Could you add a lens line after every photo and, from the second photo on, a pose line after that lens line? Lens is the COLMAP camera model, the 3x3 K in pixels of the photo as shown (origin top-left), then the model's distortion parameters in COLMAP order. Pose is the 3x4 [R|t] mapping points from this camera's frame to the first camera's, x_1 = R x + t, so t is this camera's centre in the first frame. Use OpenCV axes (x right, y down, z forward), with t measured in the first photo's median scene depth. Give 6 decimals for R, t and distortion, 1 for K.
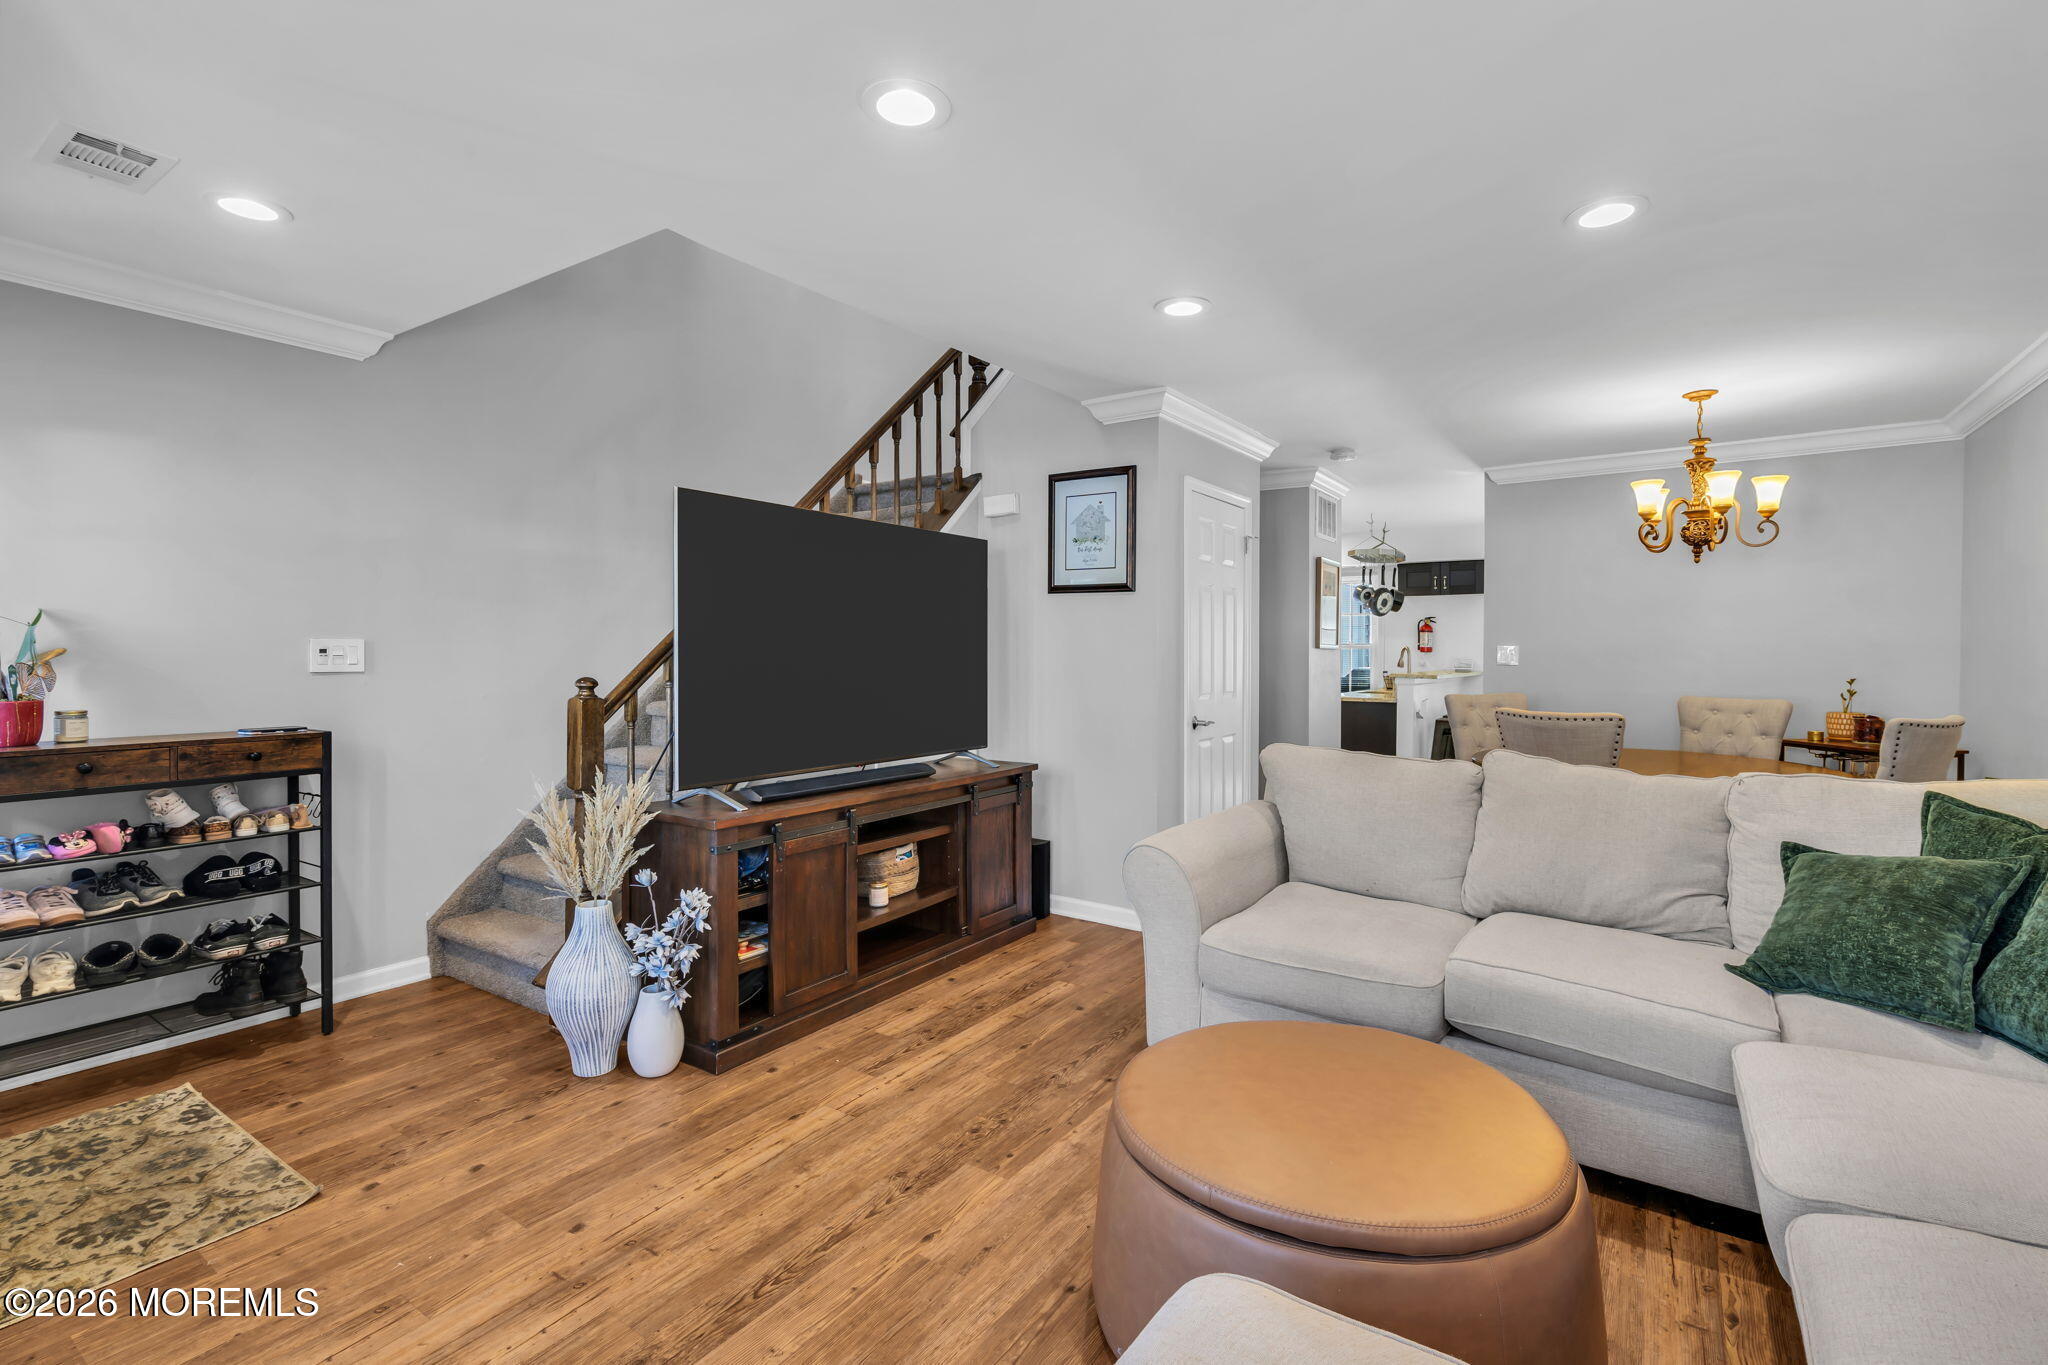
lens RADIAL K [[950.7, 0, 1020.1], [0, 950.7, 659.5], [0, 0, 1]] dist [-0.003461, -0.000434]
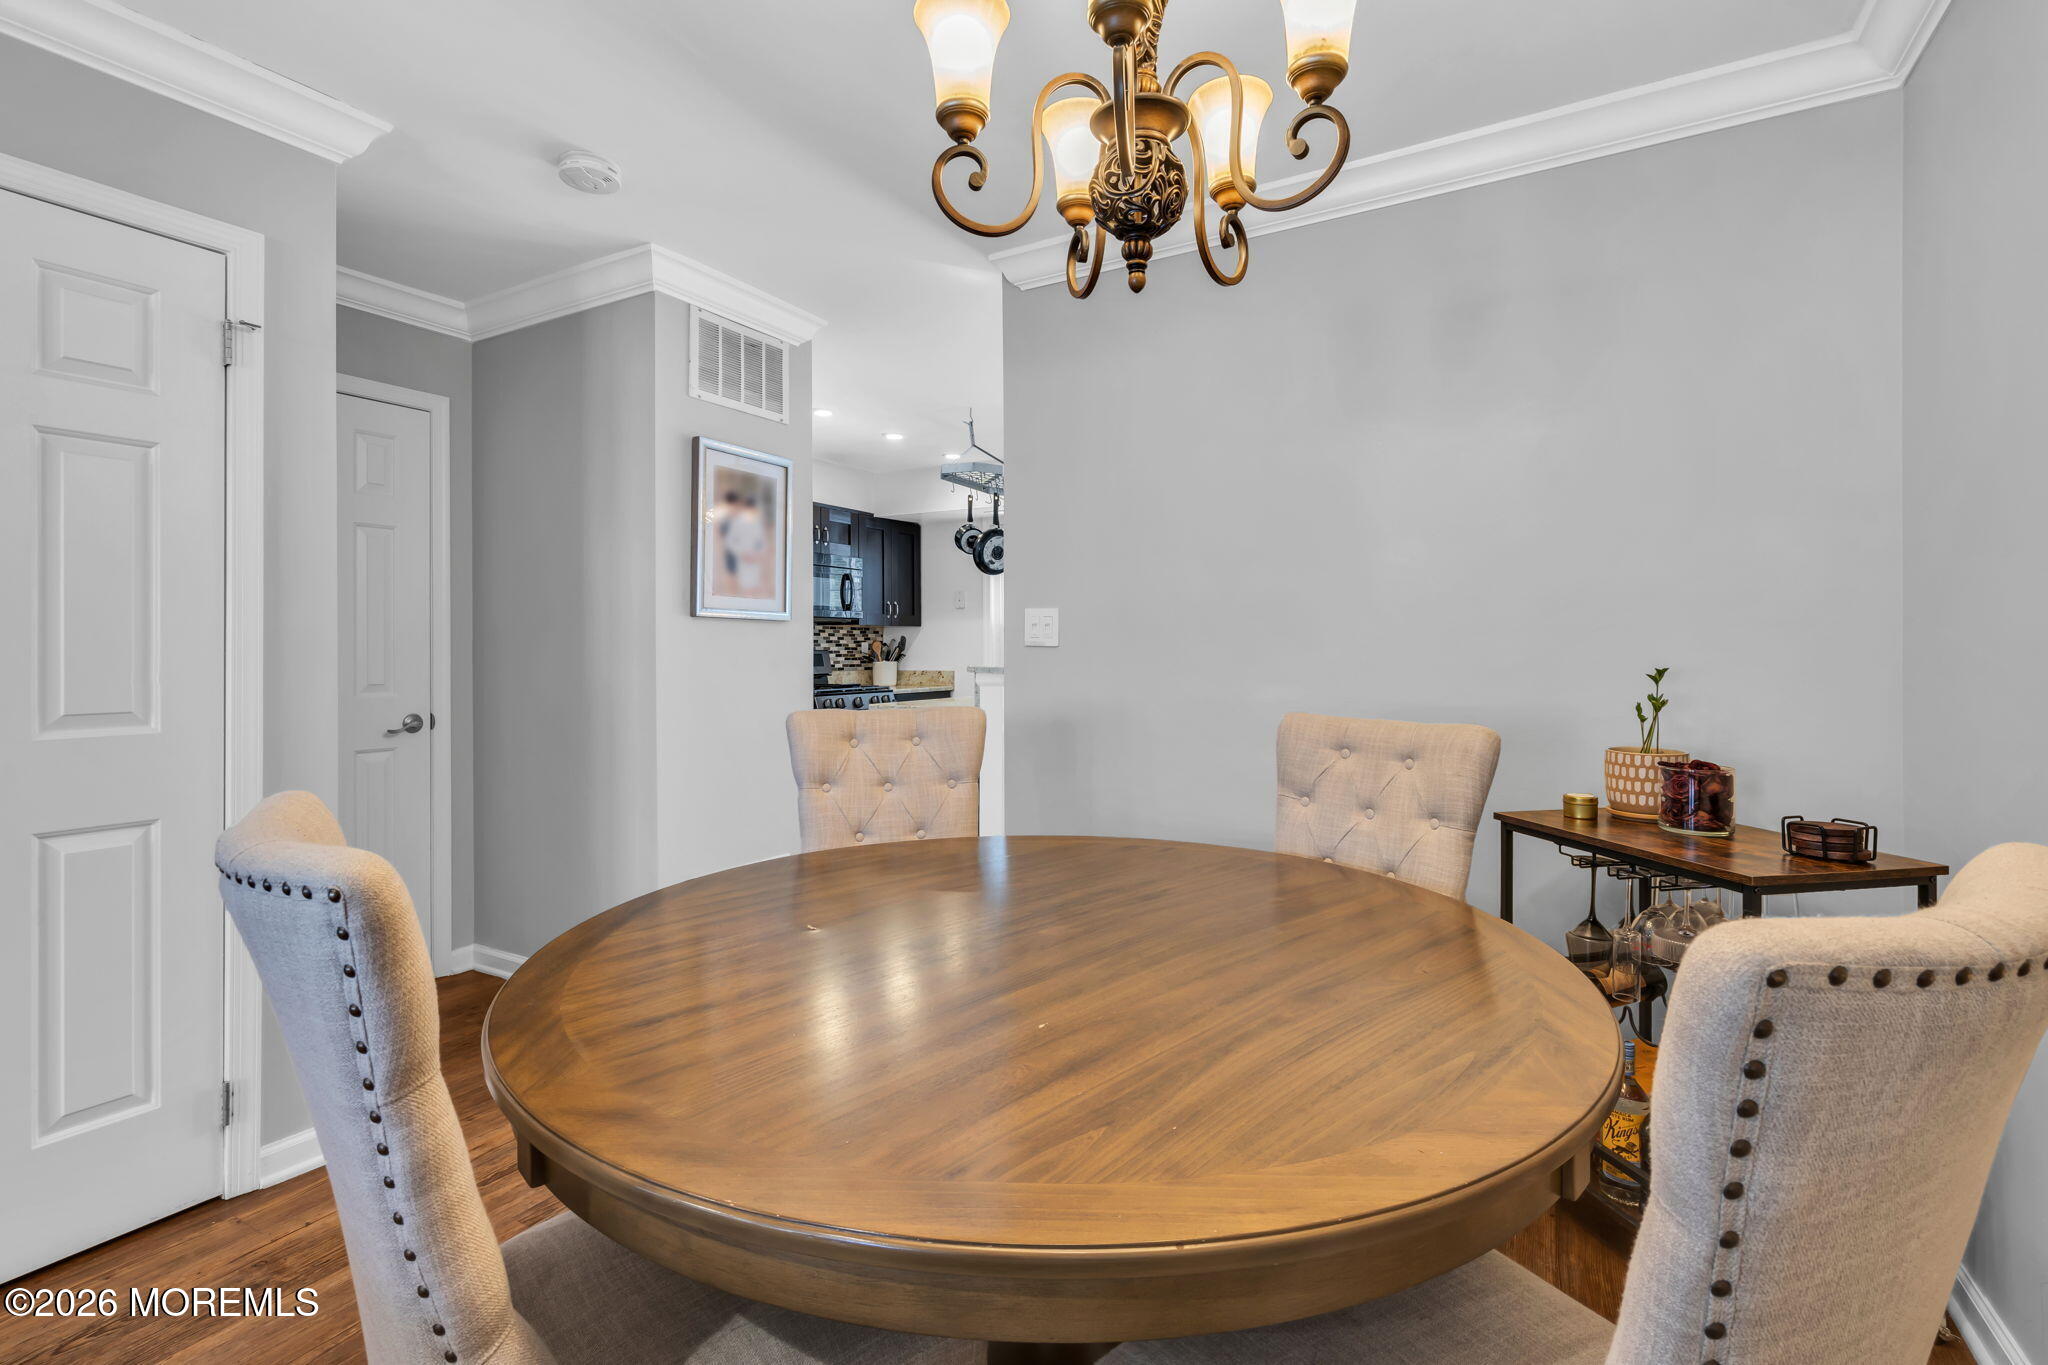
lens RADIAL K [[963.4, 0, 1015.0], [0, 963.4, 637.1], [0, 0, 1]] dist [-0.001952, -0.000266]
pose [[0.996475, -0.002513, 0.083848, 0.566105], [0.004057, 0.999825, -0.018250, 0.013045], [-0.083788, 0.018526, 0.996311, 0.608441]]
